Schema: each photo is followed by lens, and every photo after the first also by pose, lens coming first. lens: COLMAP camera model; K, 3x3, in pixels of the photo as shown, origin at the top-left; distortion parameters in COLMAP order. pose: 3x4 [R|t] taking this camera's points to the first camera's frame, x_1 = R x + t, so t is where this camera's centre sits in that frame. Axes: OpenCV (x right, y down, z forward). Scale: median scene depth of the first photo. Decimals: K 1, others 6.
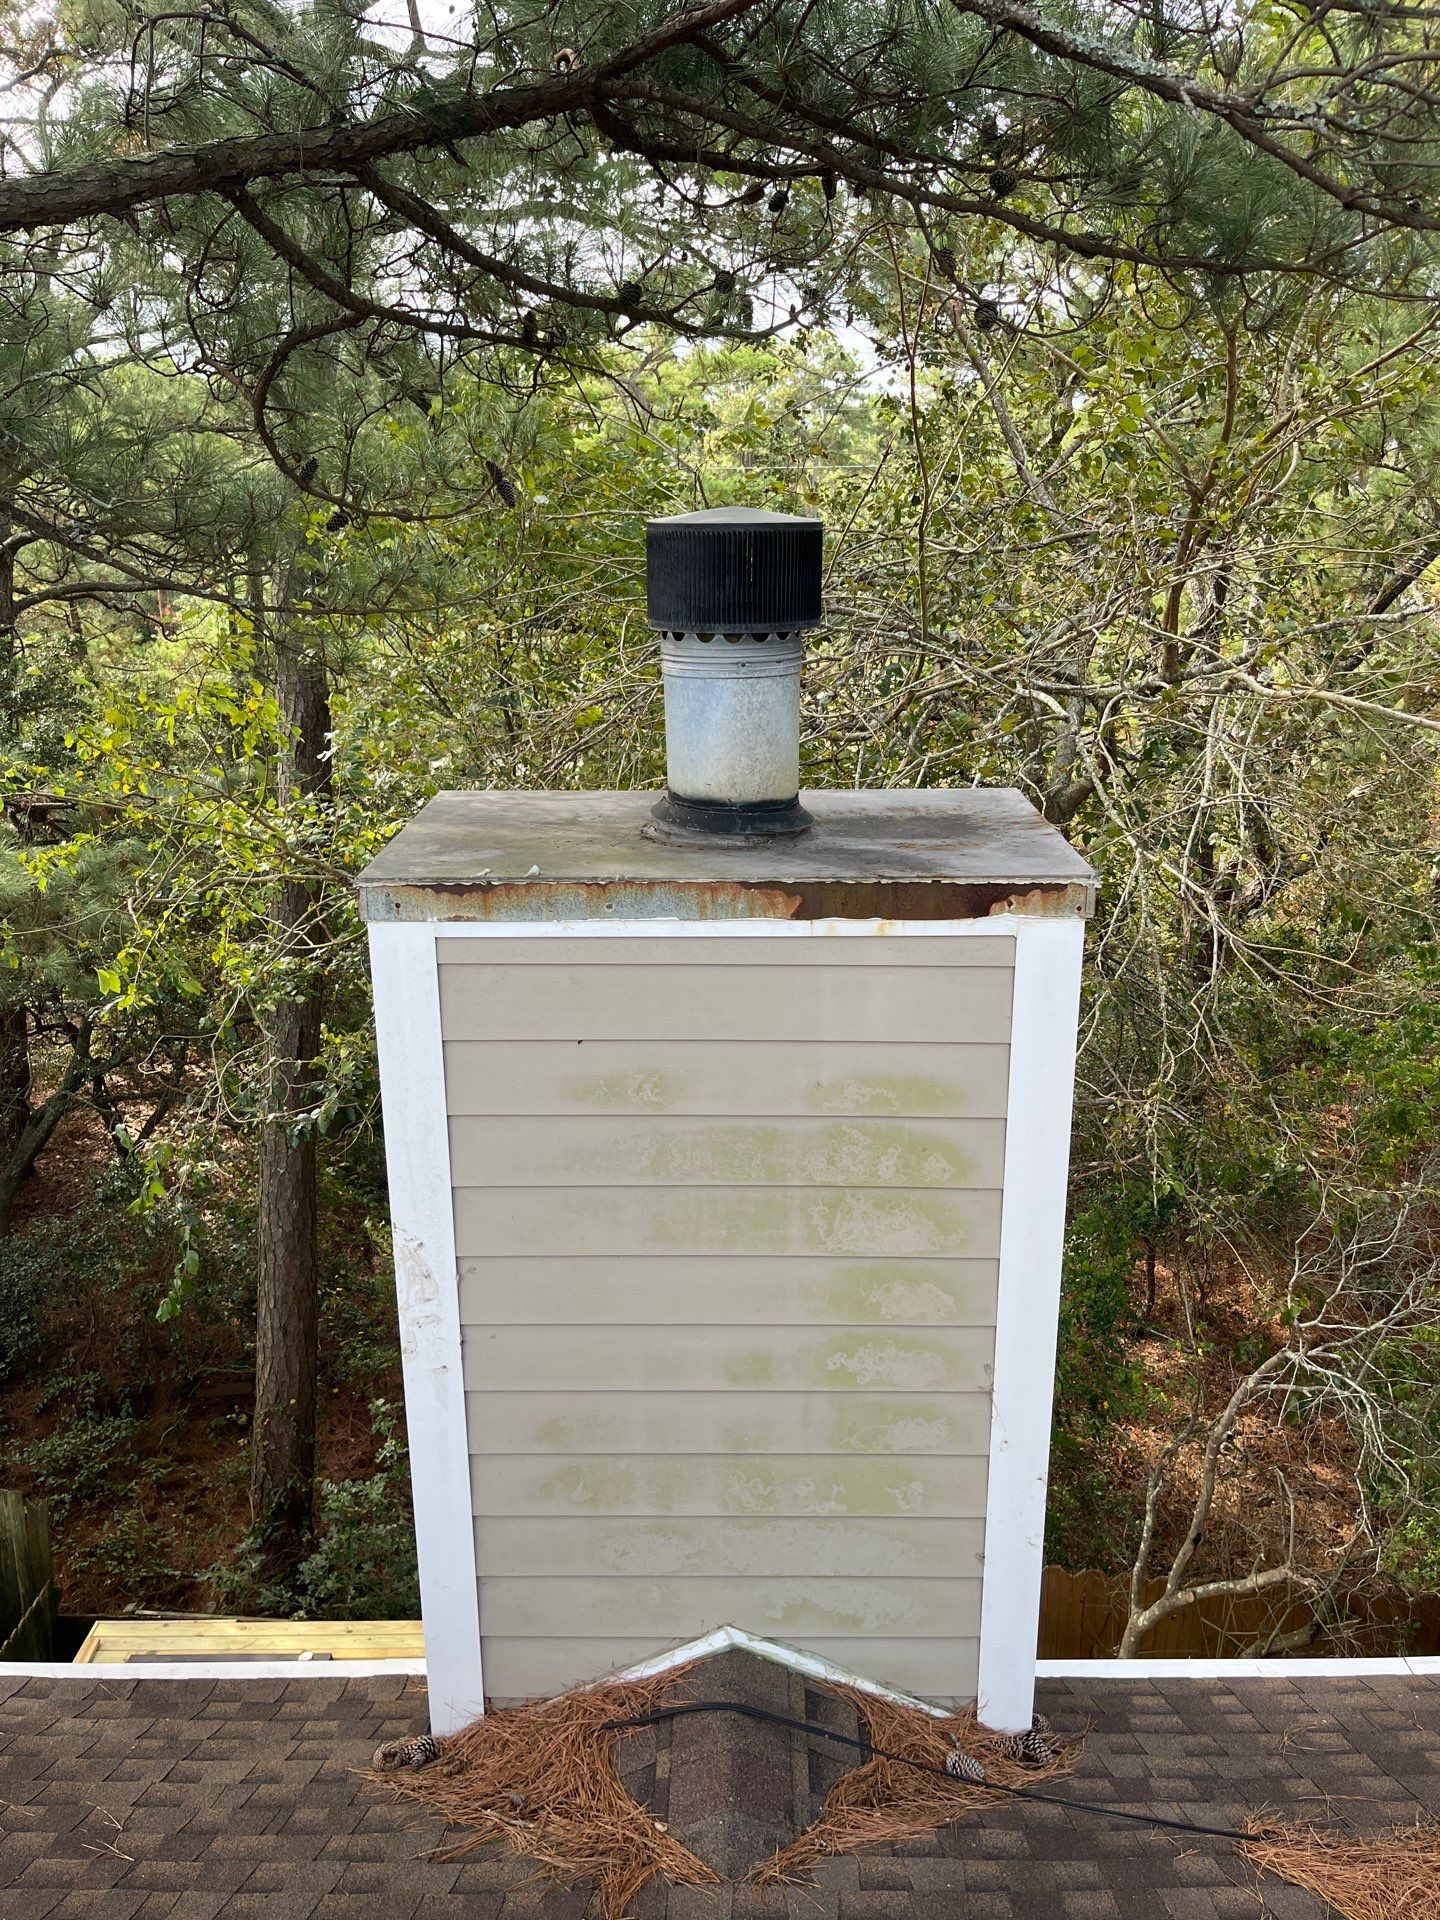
lens RADIAL K [[1516.8, 0, 720.0], [0, 1516.8, 960.0], [0, 0, 1]] dist [-0.070890, -0.002821]
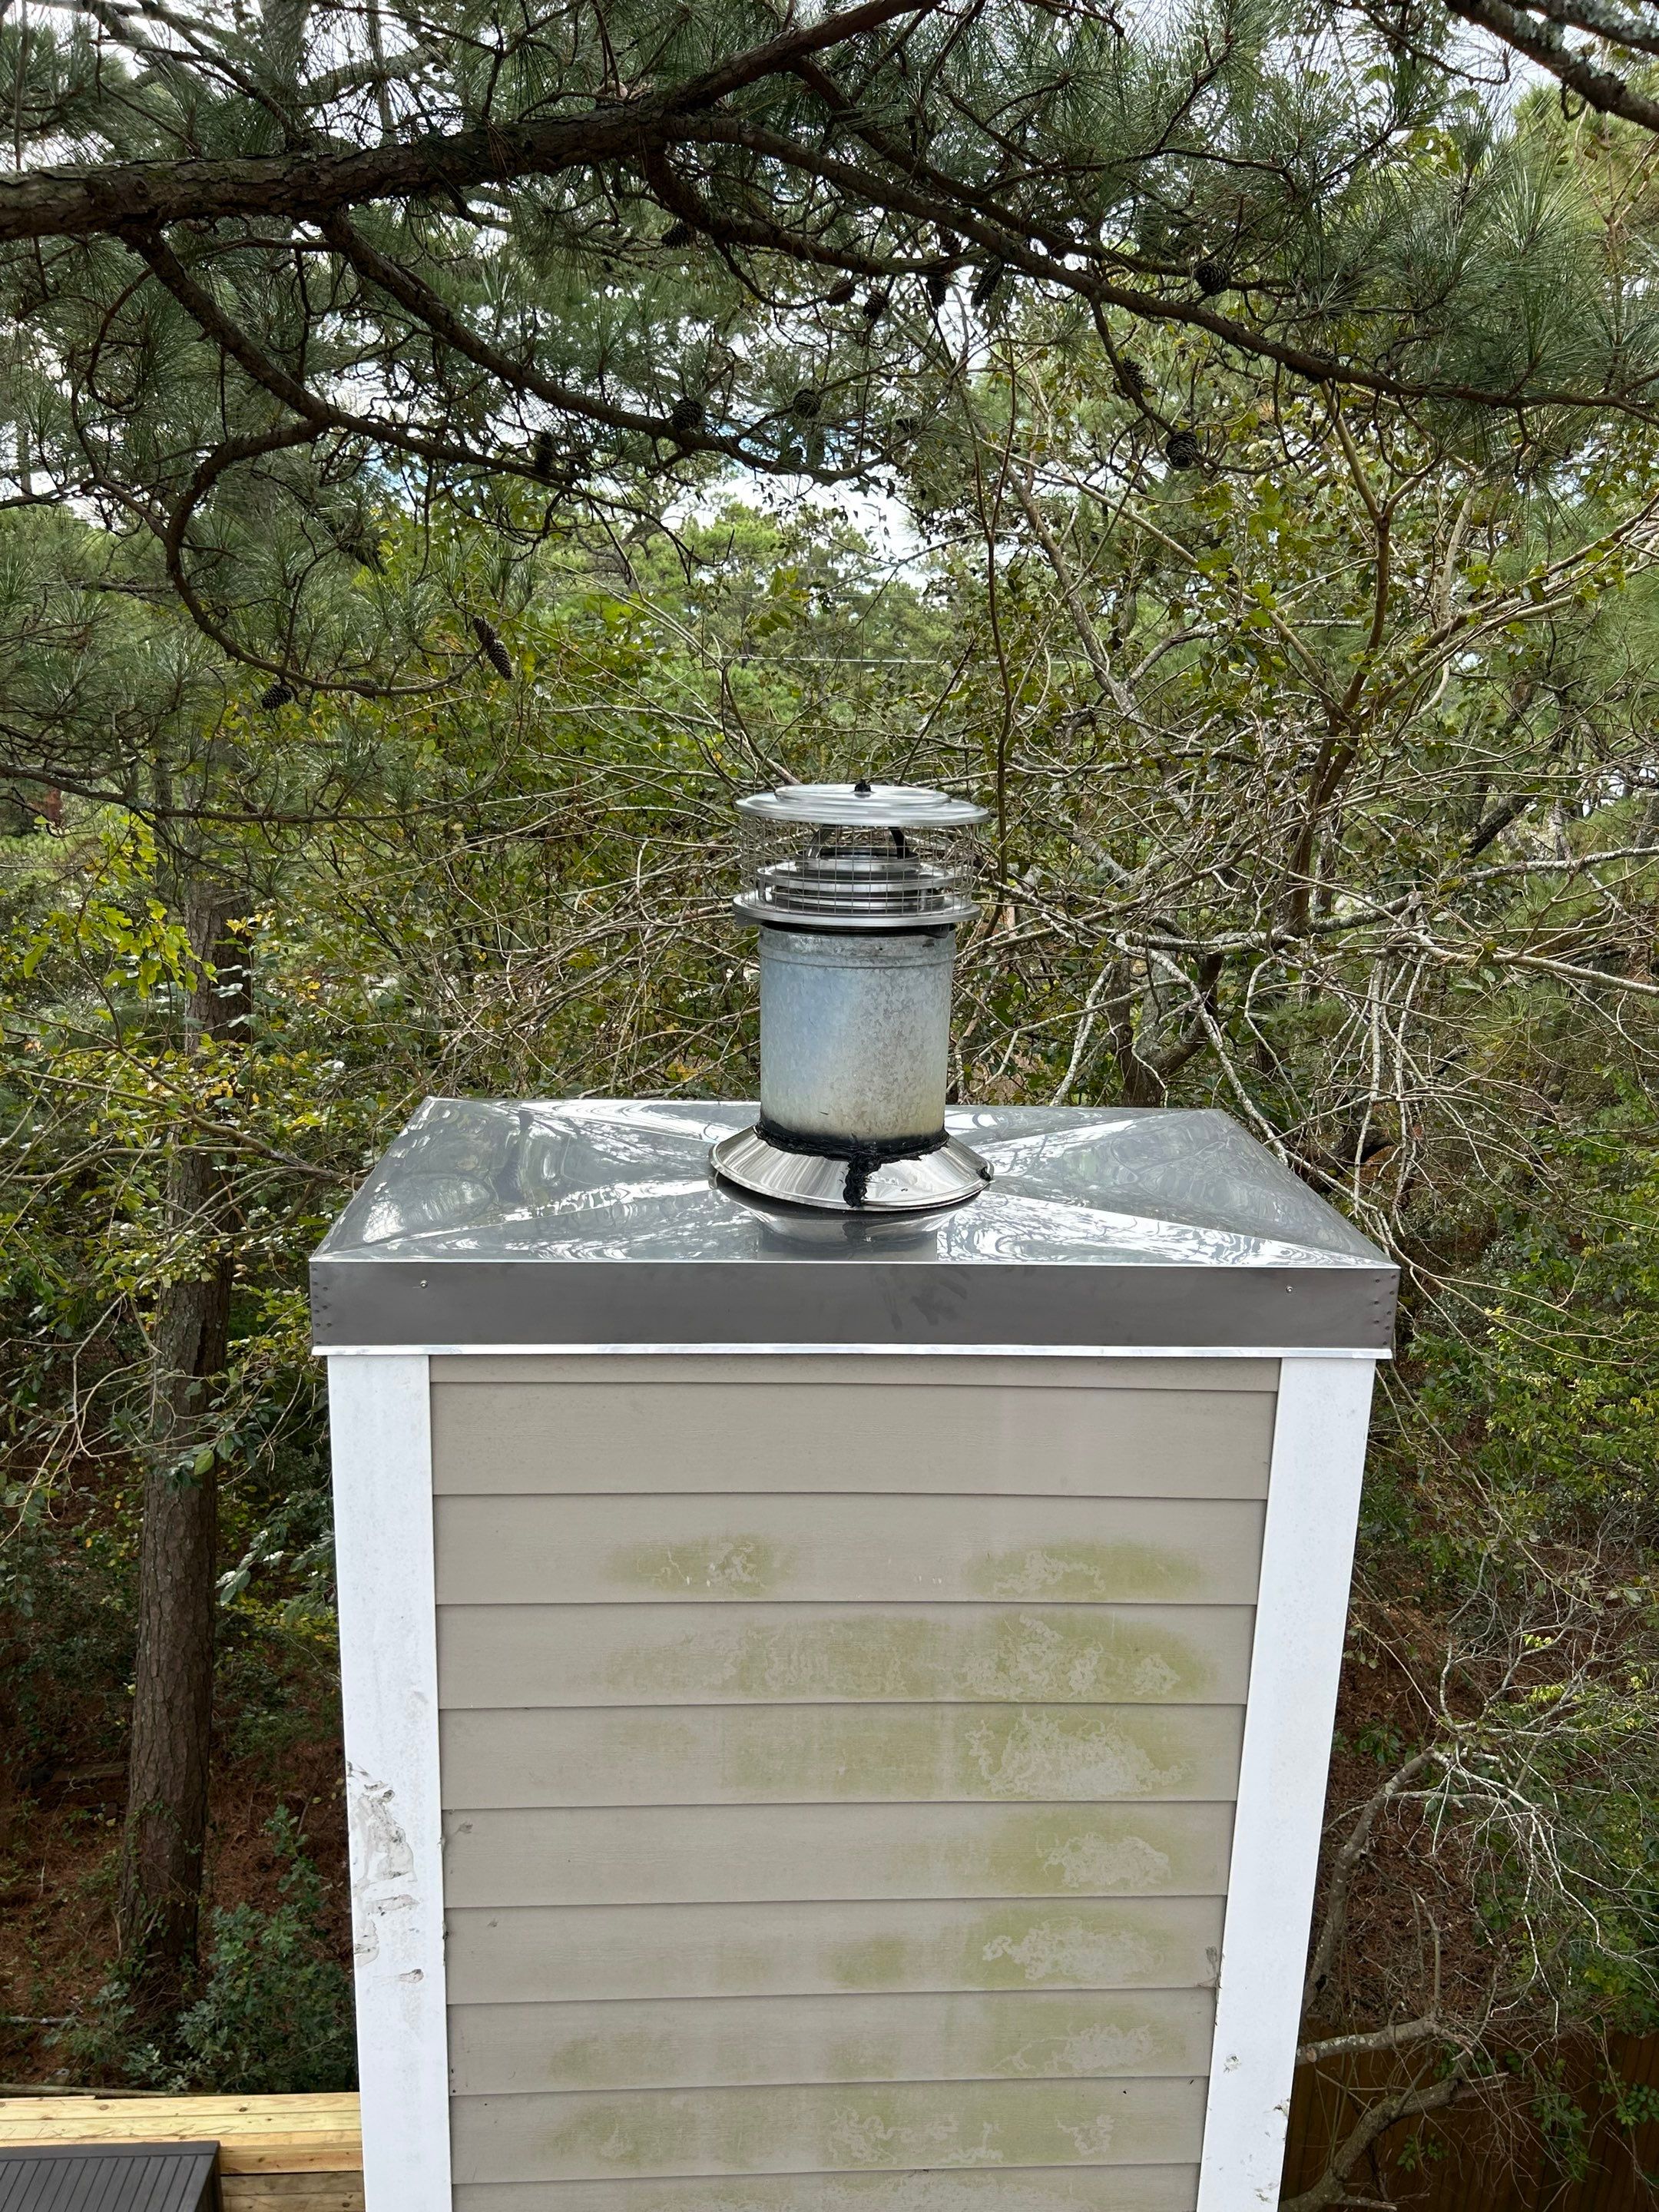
lens RADIAL K [[1626.2, 0, 829.5], [0, 1626.2, 1106.0], [0, 0, 1]] dist [-0.021140, 0.000760]
pose [[0.995264, 0.020474, 0.095029, -0.076867], [-0.016039, 0.998757, -0.047199, -0.082214], [-0.095877, 0.045451, 0.994355, 0.254909]]
